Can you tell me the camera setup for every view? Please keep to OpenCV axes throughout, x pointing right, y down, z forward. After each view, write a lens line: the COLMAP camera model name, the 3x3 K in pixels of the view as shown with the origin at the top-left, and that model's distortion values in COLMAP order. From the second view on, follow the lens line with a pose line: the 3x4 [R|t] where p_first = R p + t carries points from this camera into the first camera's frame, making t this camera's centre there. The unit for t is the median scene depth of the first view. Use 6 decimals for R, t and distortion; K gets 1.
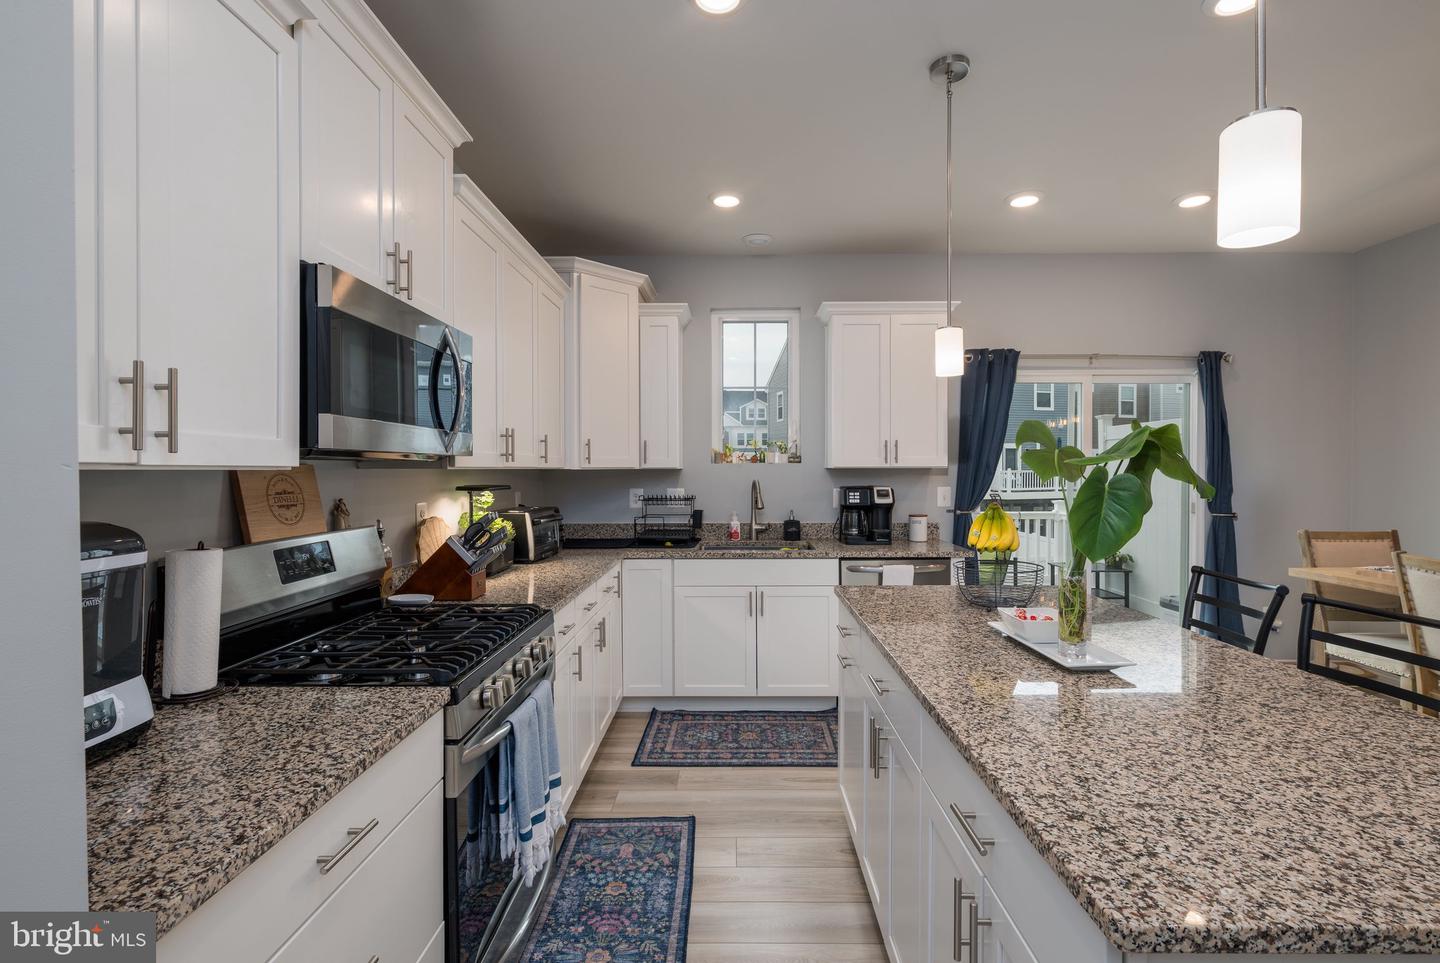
lens RADIAL K [[648.2, 0, 732.4], [0, 648.2, 471.0], [0, 0, 1]] dist [-0.001650, 0.000014]
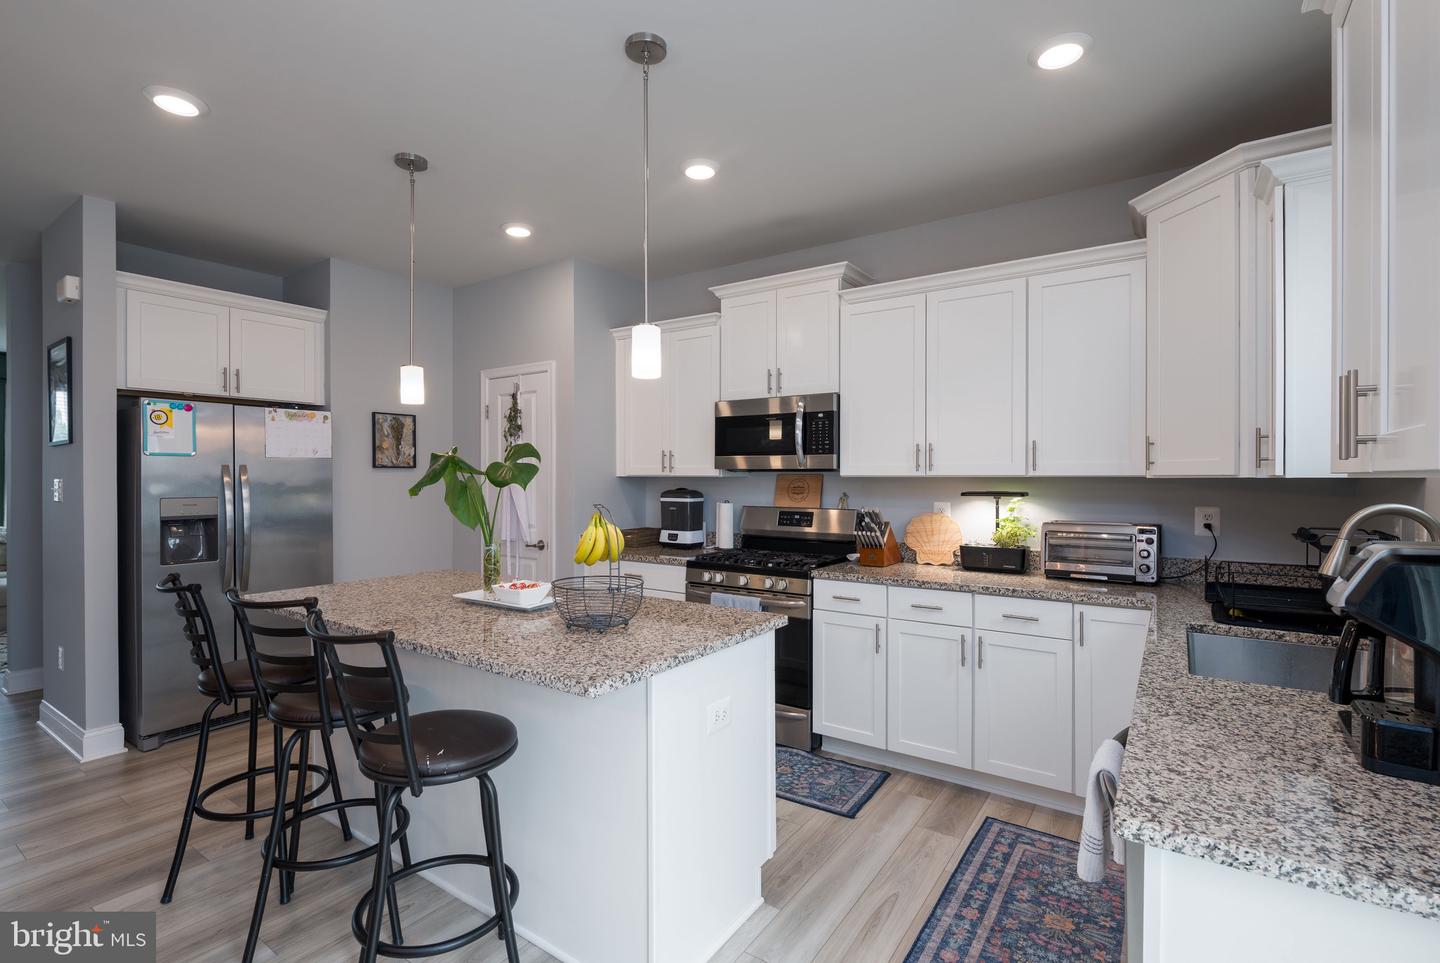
lens RADIAL K [[648.2, 0, 715.3], [0, 648.2, 476.2], [0, 0, 1]] dist [-0.001650, 0.000014]
pose [[-0.556971, 0.001571, -0.830530, 0.651584], [-0.004271, 0.999980, 0.004755, -0.006761], [0.830521, 0.006196, -0.556953, 0.992213]]
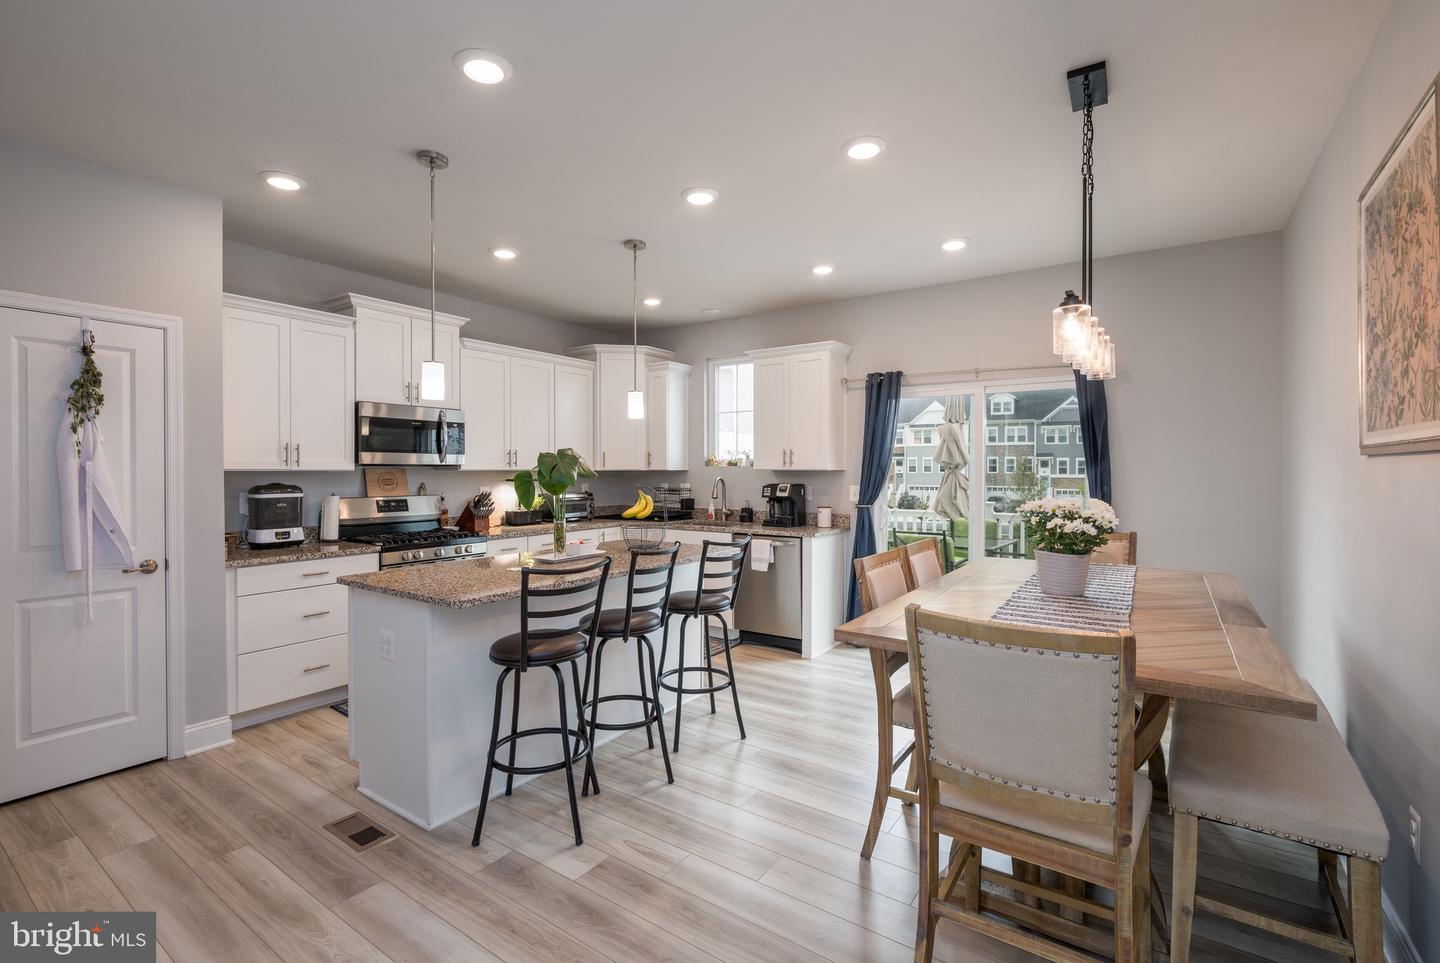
lens RADIAL K [[648.2, 0, 709.8], [0, 648.2, 475.6], [0, 0, 1]] dist [-0.001650, 0.000014]
pose [[0.818924, 0.006466, -0.573866, 0.941323], [-0.002875, 0.999970, 0.007165, -0.002797], [0.573895, -0.004218, 0.818918, -0.204133]]
